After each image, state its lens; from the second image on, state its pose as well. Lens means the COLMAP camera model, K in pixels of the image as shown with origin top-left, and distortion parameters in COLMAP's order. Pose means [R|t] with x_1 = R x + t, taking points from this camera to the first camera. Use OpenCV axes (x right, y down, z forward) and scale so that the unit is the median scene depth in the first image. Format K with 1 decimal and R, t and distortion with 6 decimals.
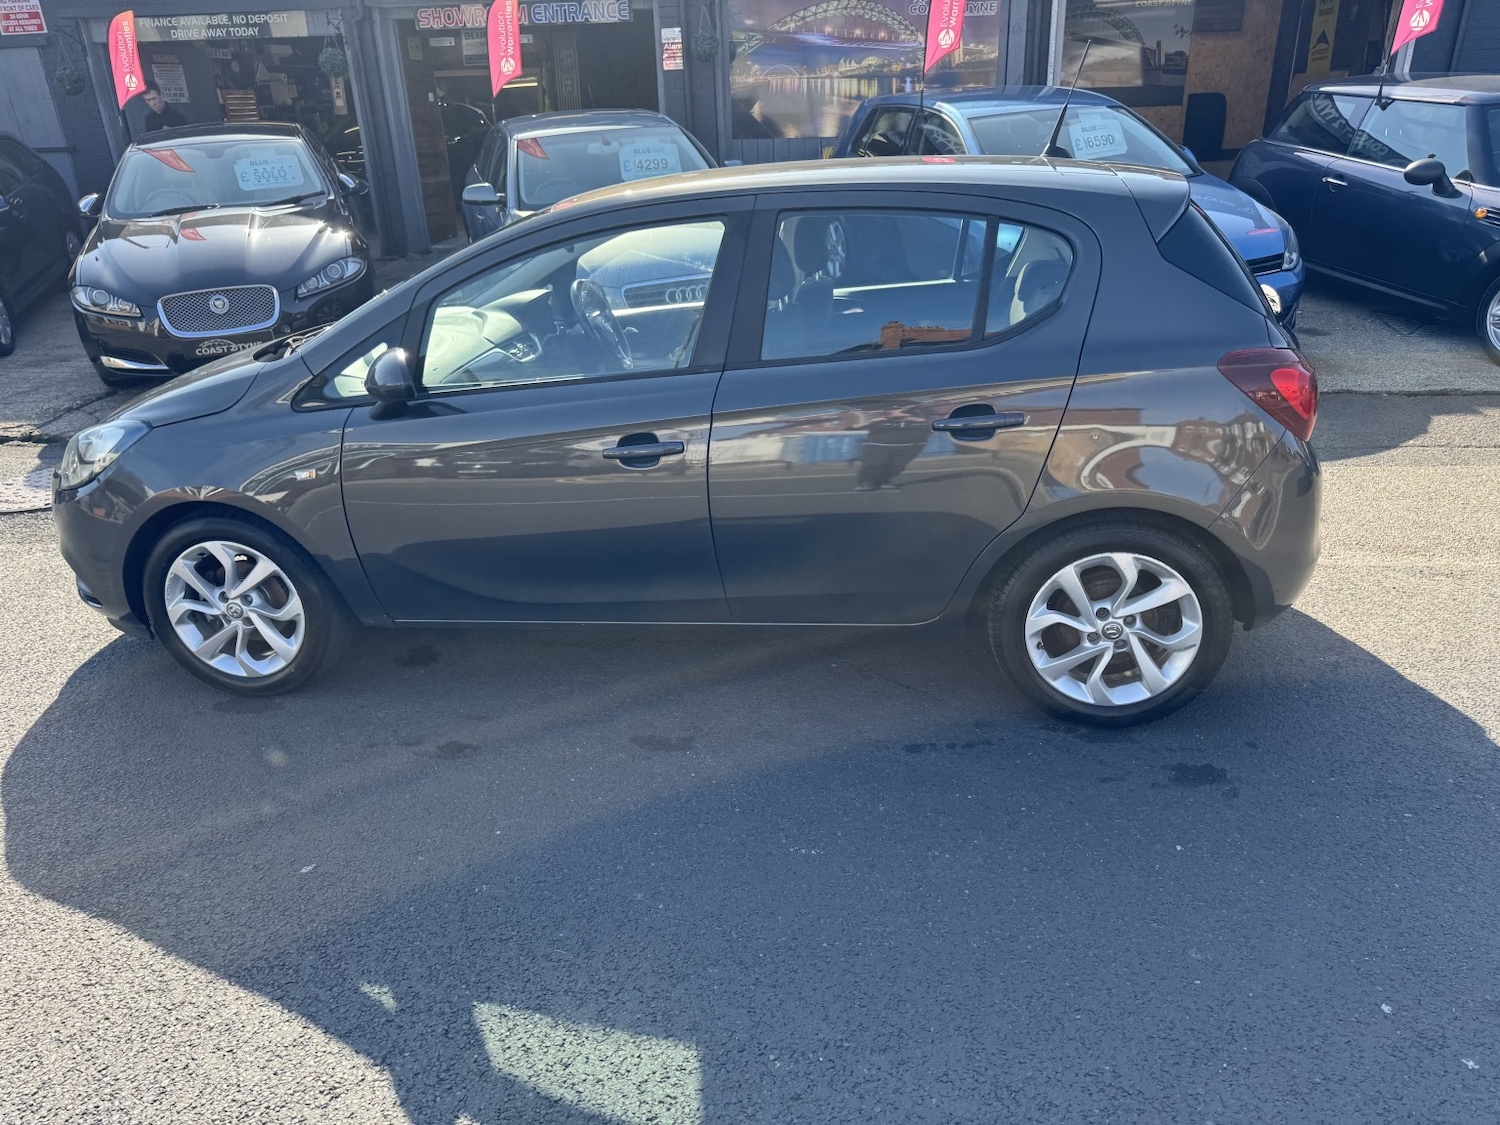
lens RADIAL K [[1072.3, 0, 750.0], [0, 1072.3, 562.5], [0, 0, 1]] dist [0.011698, -0.009385]
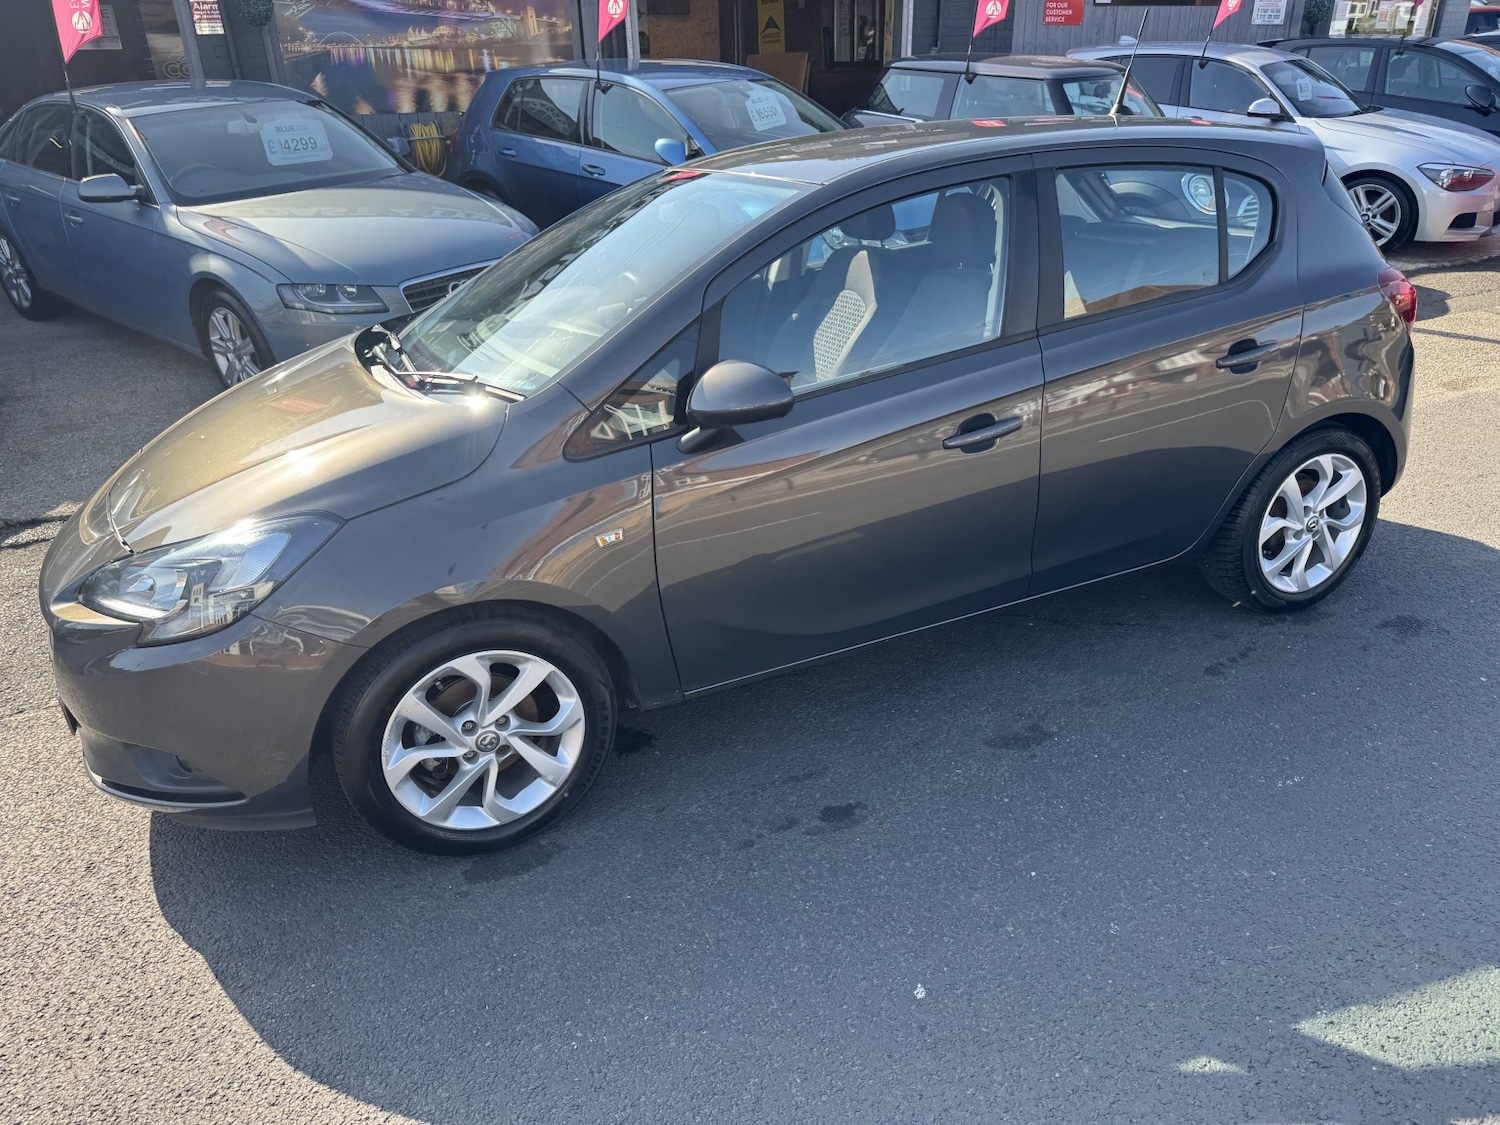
lens RADIAL K [[1065.7, 0, 739.5], [0, 1065.7, 557.2], [0, 0, 1]] dist [0.009755, -0.006462]
pose [[0.847775, -0.211504, 0.486357, -0.573773], [0.205195, 0.976429, 0.066947, -0.080477], [-0.489052, 0.043042, 0.871192, 0.232000]]
